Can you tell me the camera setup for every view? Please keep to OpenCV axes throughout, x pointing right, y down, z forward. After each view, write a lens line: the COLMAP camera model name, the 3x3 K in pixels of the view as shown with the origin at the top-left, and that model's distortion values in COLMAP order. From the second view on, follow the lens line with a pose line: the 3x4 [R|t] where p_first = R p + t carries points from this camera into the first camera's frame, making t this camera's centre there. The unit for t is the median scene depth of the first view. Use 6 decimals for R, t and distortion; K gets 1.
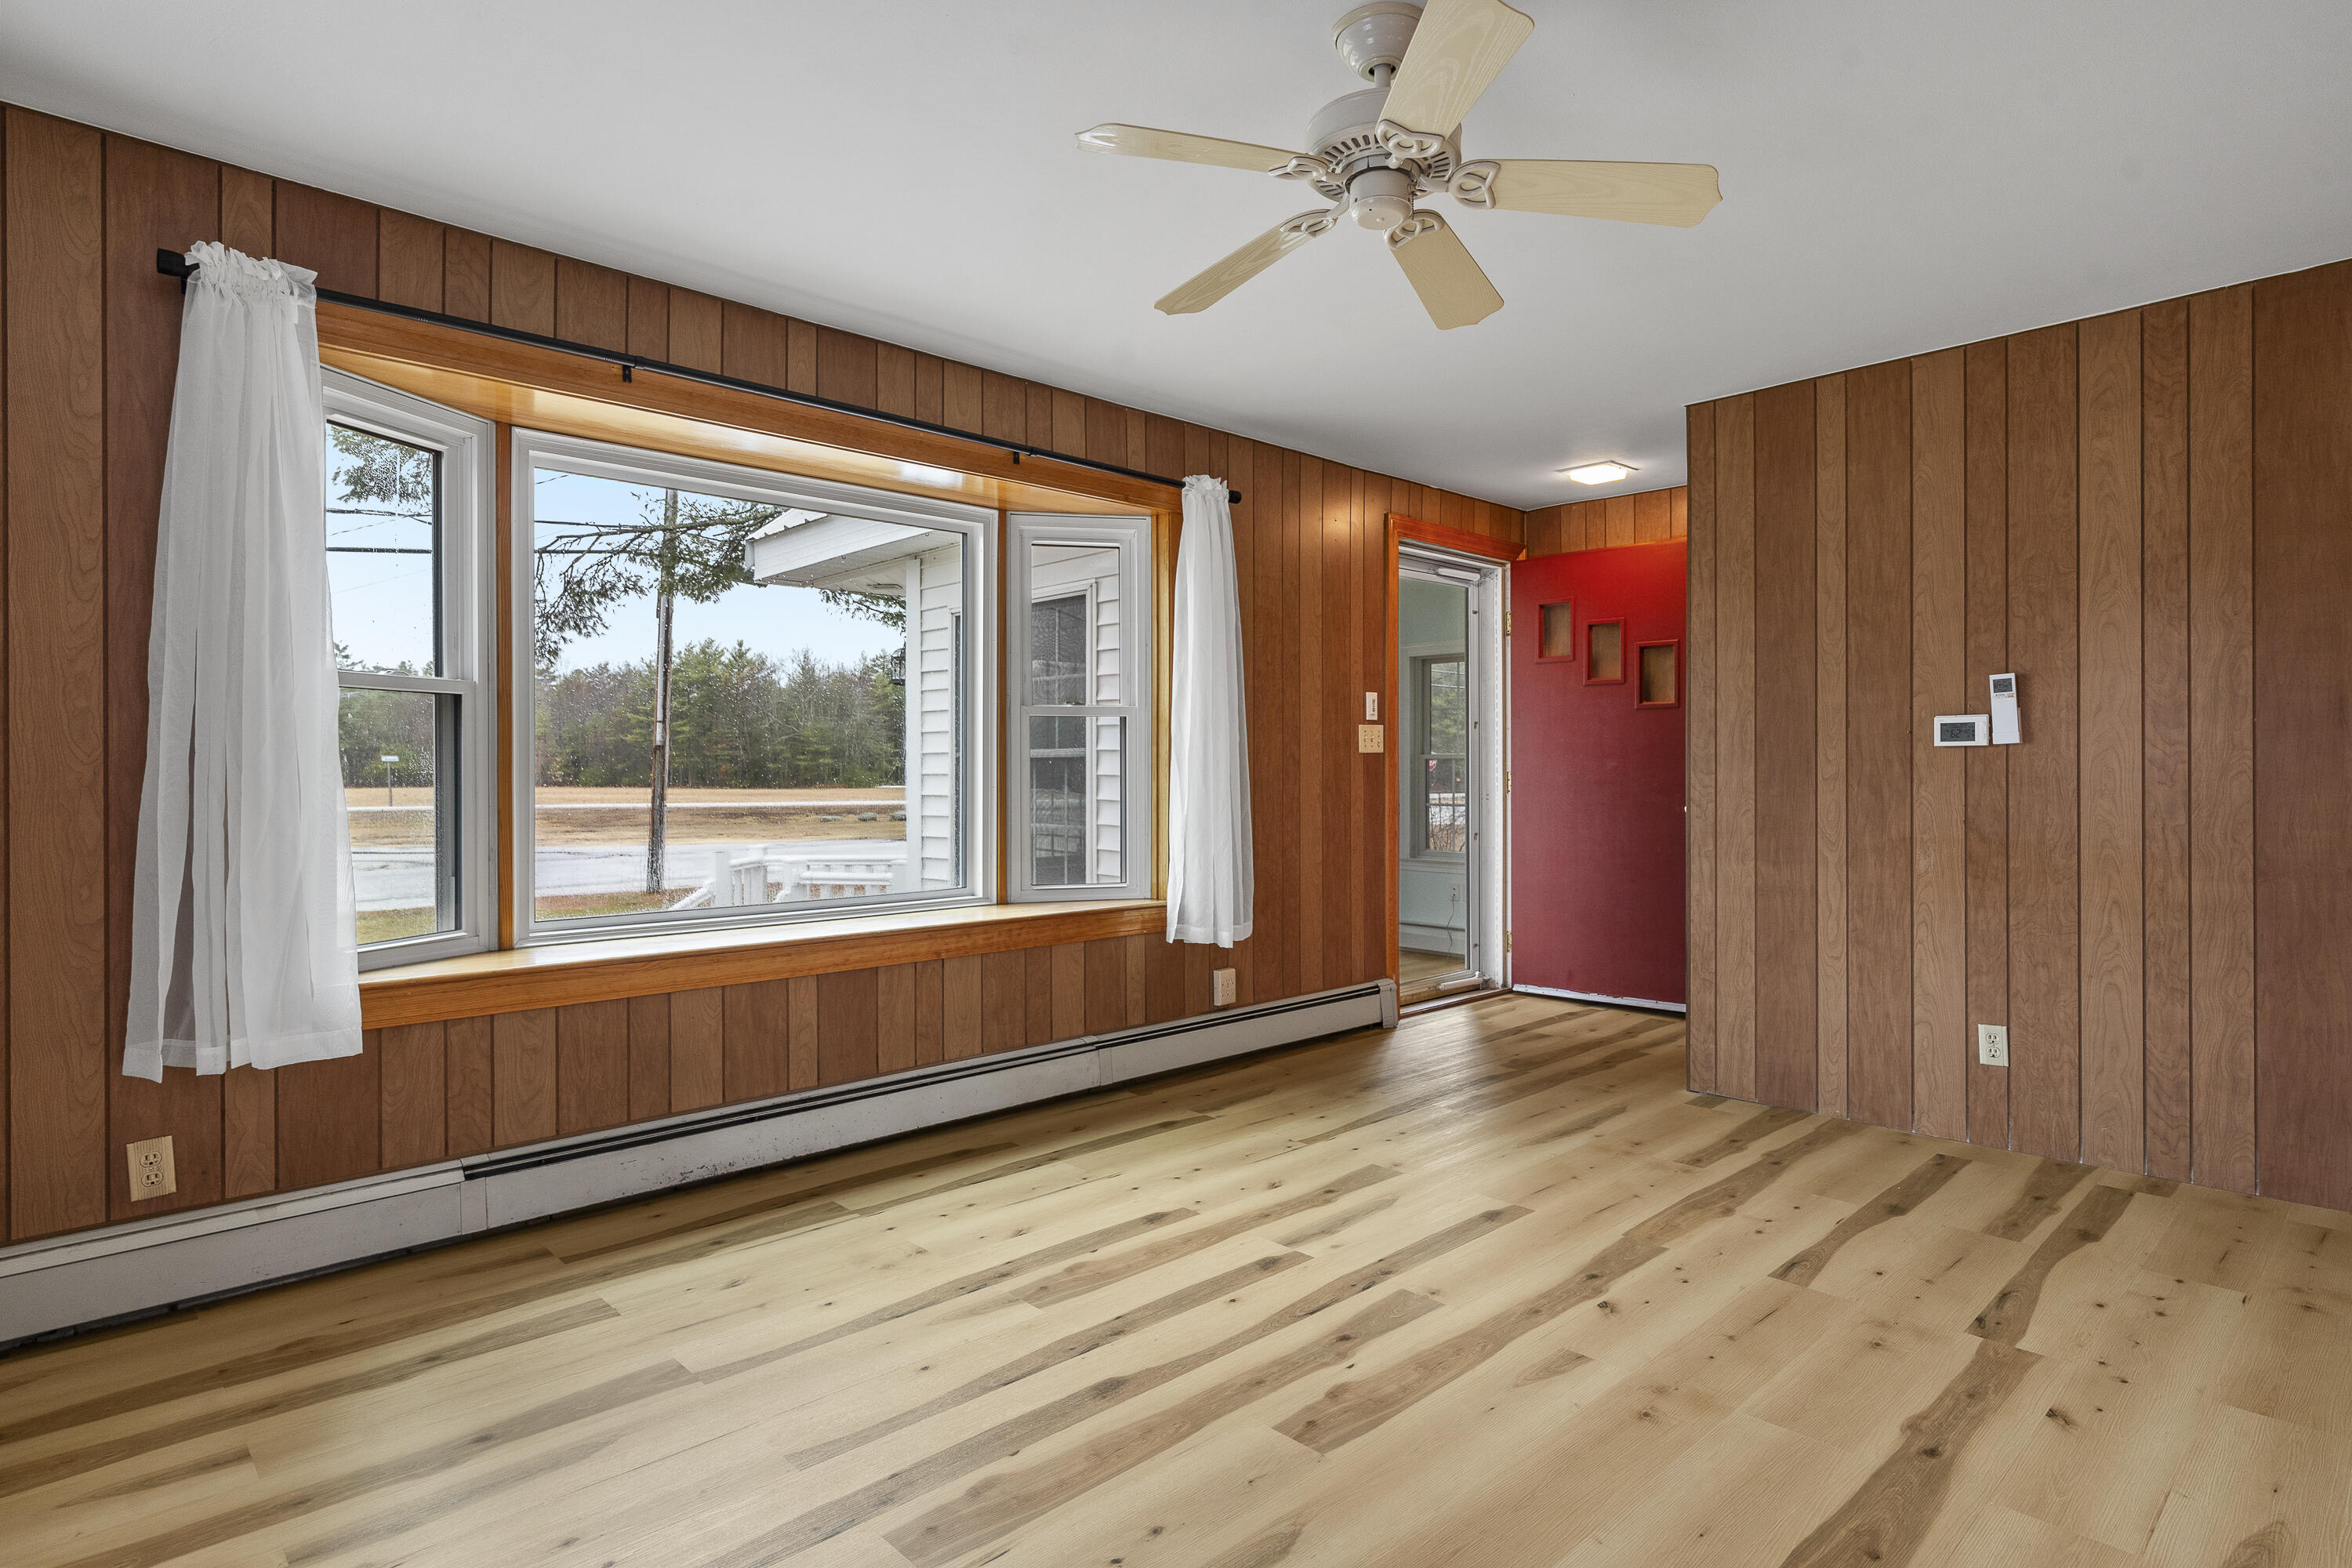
lens RADIAL K [[1255.4, 0, 1180.9], [0, 1255.4, 776.0], [0, 0, 1]] dist [-0.009840, 0.003013]
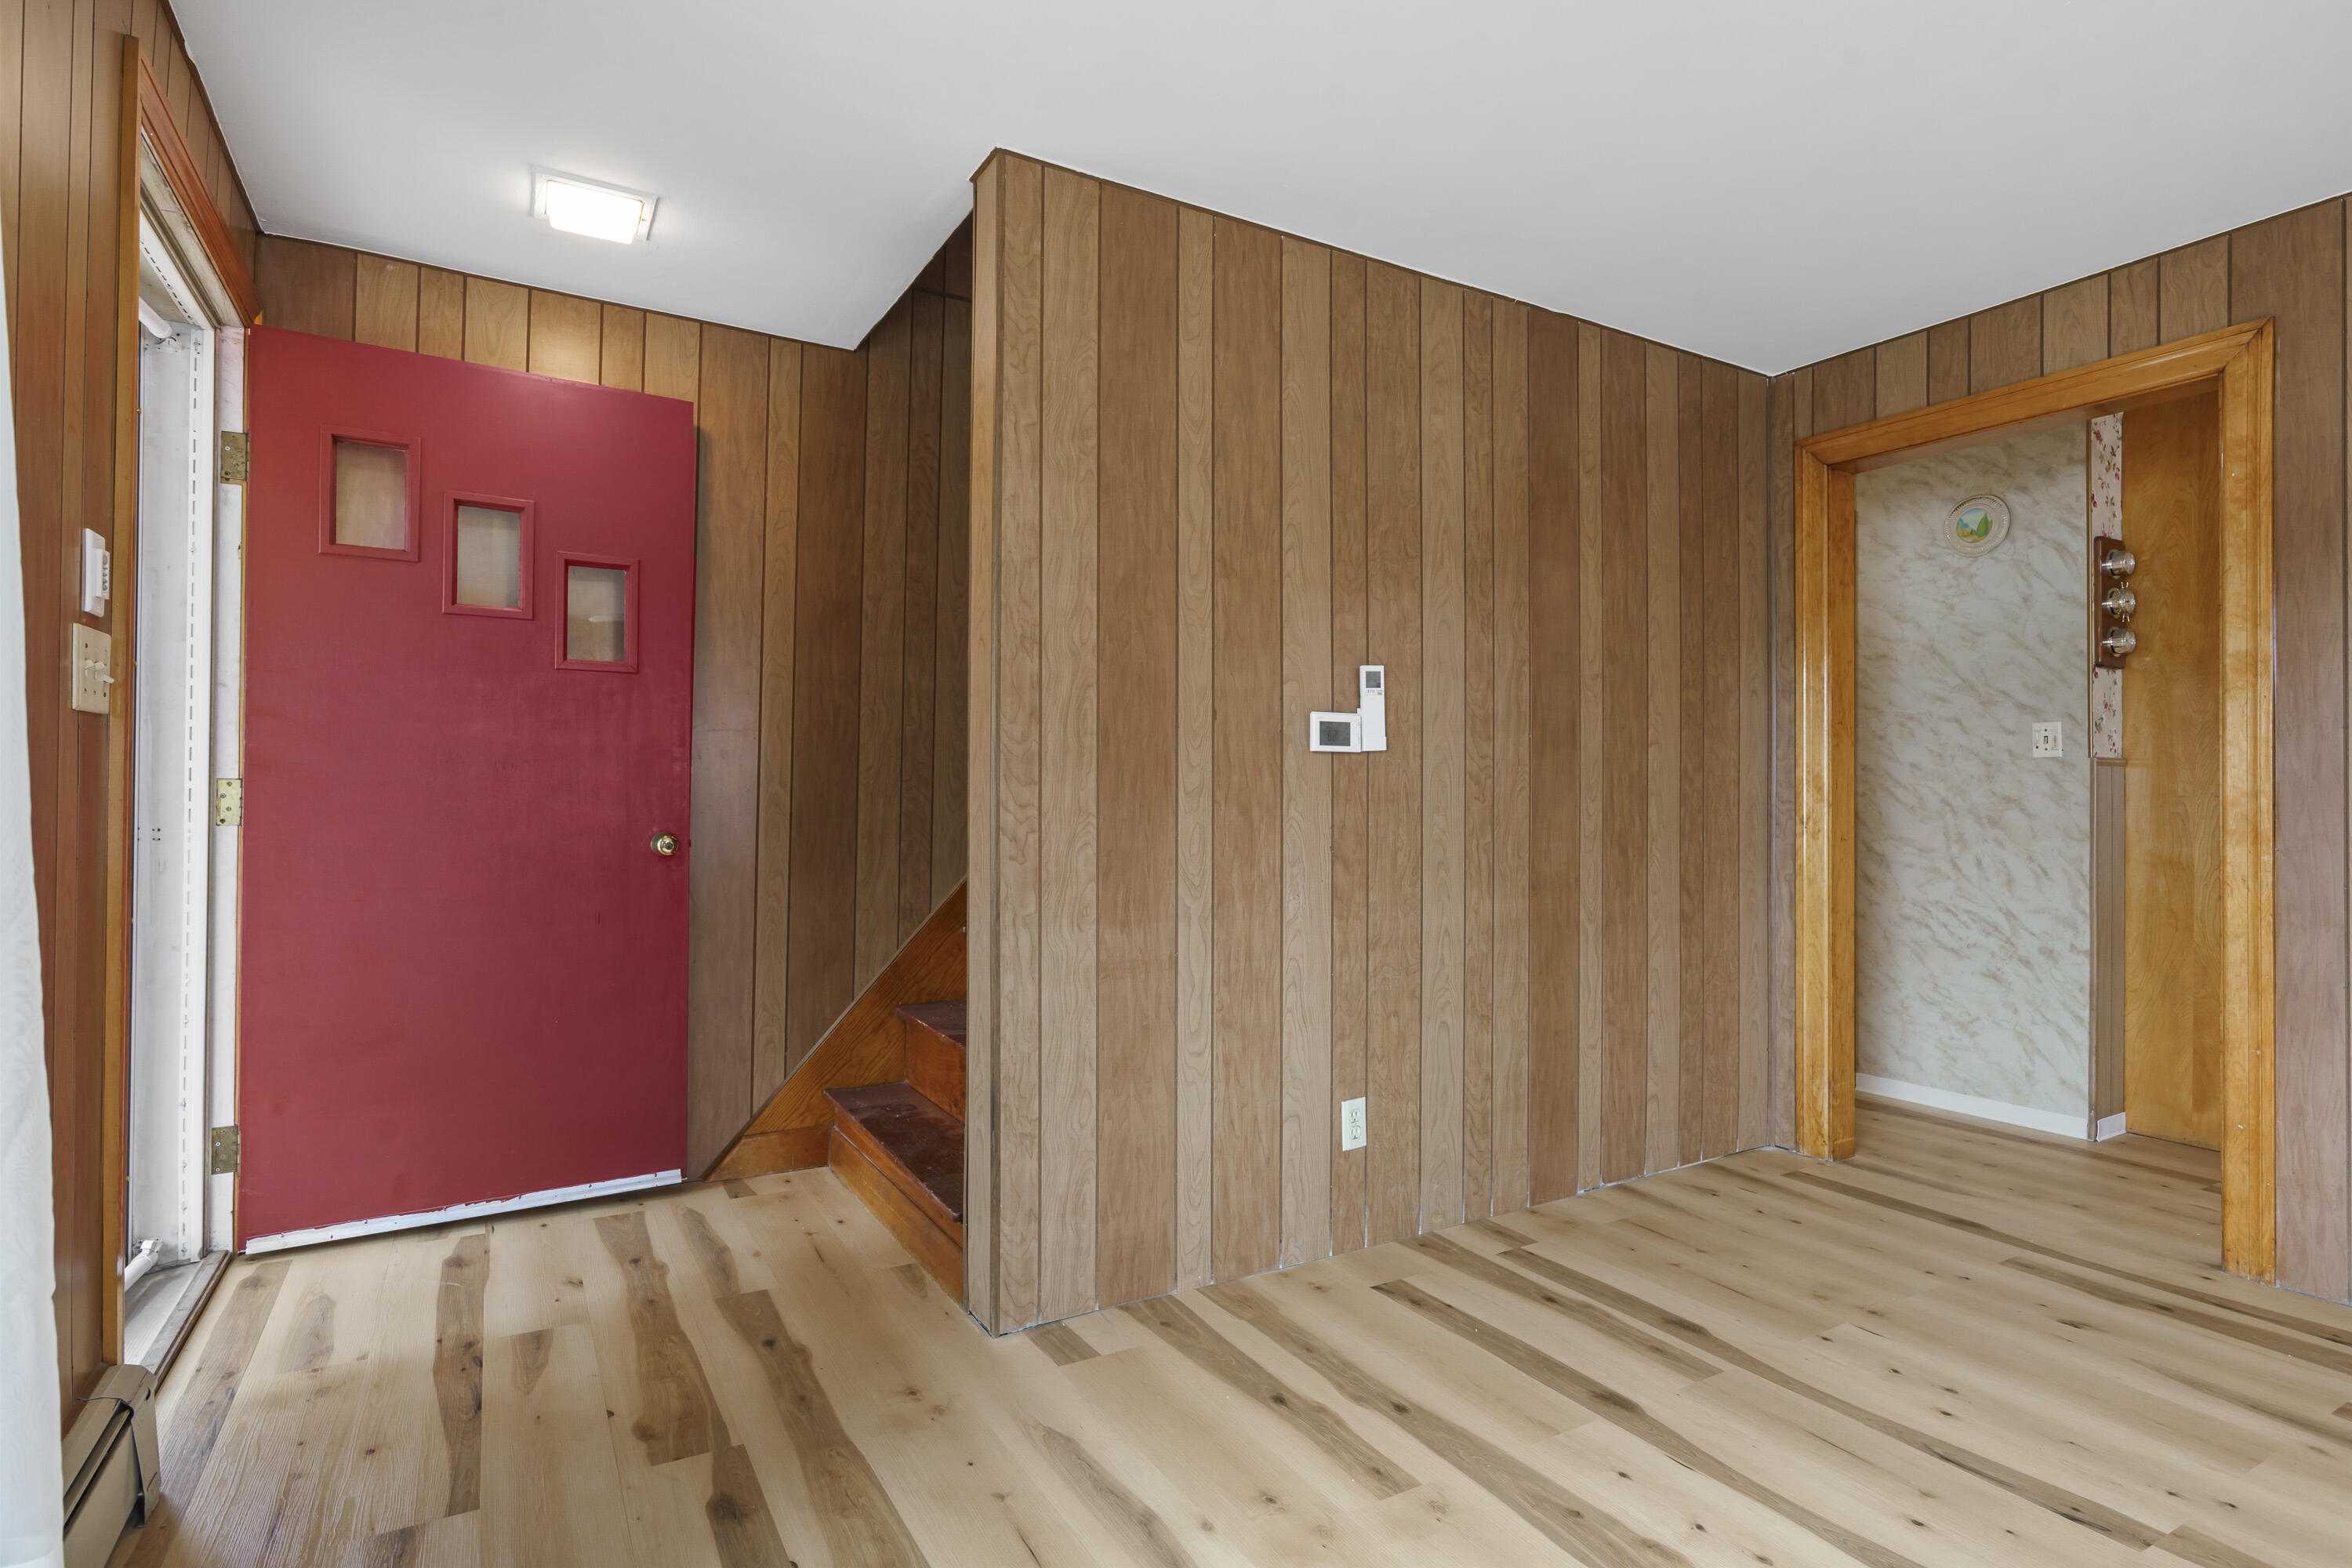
lens RADIAL K [[1181.0, 0, 1178.5], [0, 1181.0, 784.3], [0, 0, 1]] dist [-0.001978, -0.001030]
pose [[0.241344, 0.013130, 0.970351, -0.116857], [-0.001082, 0.999911, -0.013261, 0.006210], [-0.970439, 0.002151, 0.241337, 0.900427]]
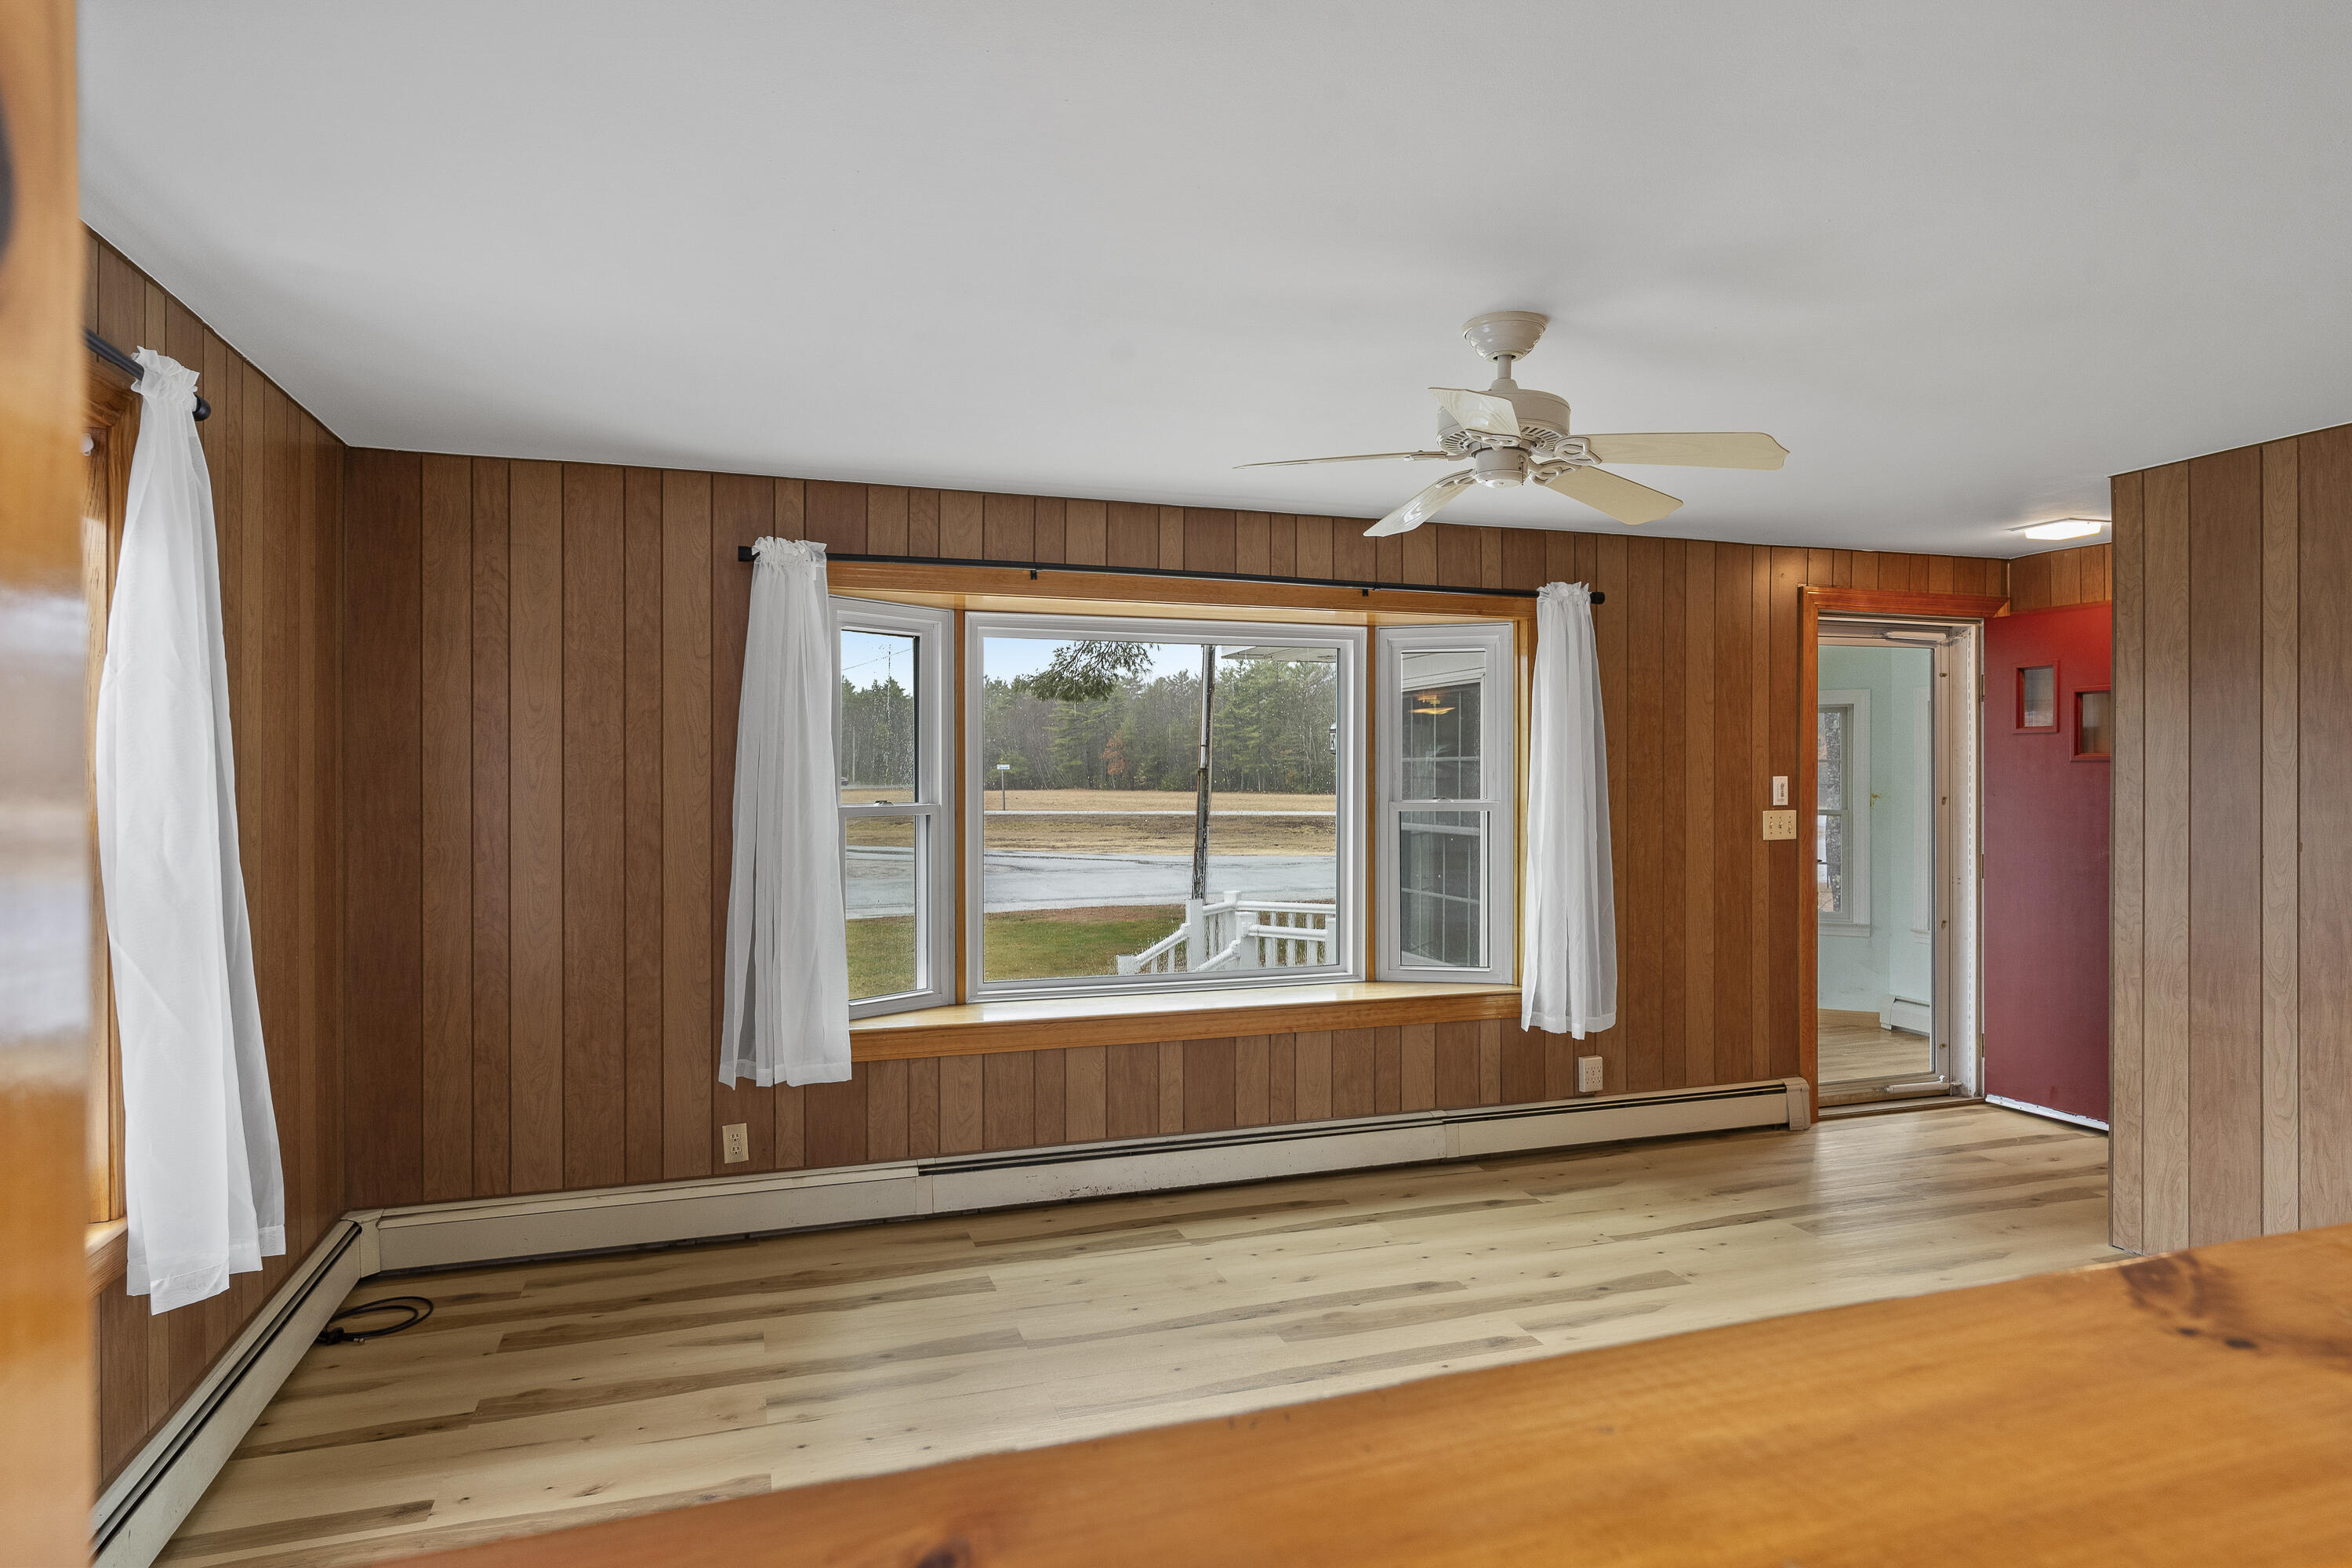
lens RADIAL K [[1334.2, 0, 1169.7], [0, 1334.2, 776.0], [0, 0, 1]] dist [-0.004094, 0.002631]
pose [[0.902644, 0.003072, -0.430377, 0.237464], [-0.003789, 0.999992, -0.000810, -0.090446], [0.430371, 0.002362, 0.902649, -0.163203]]
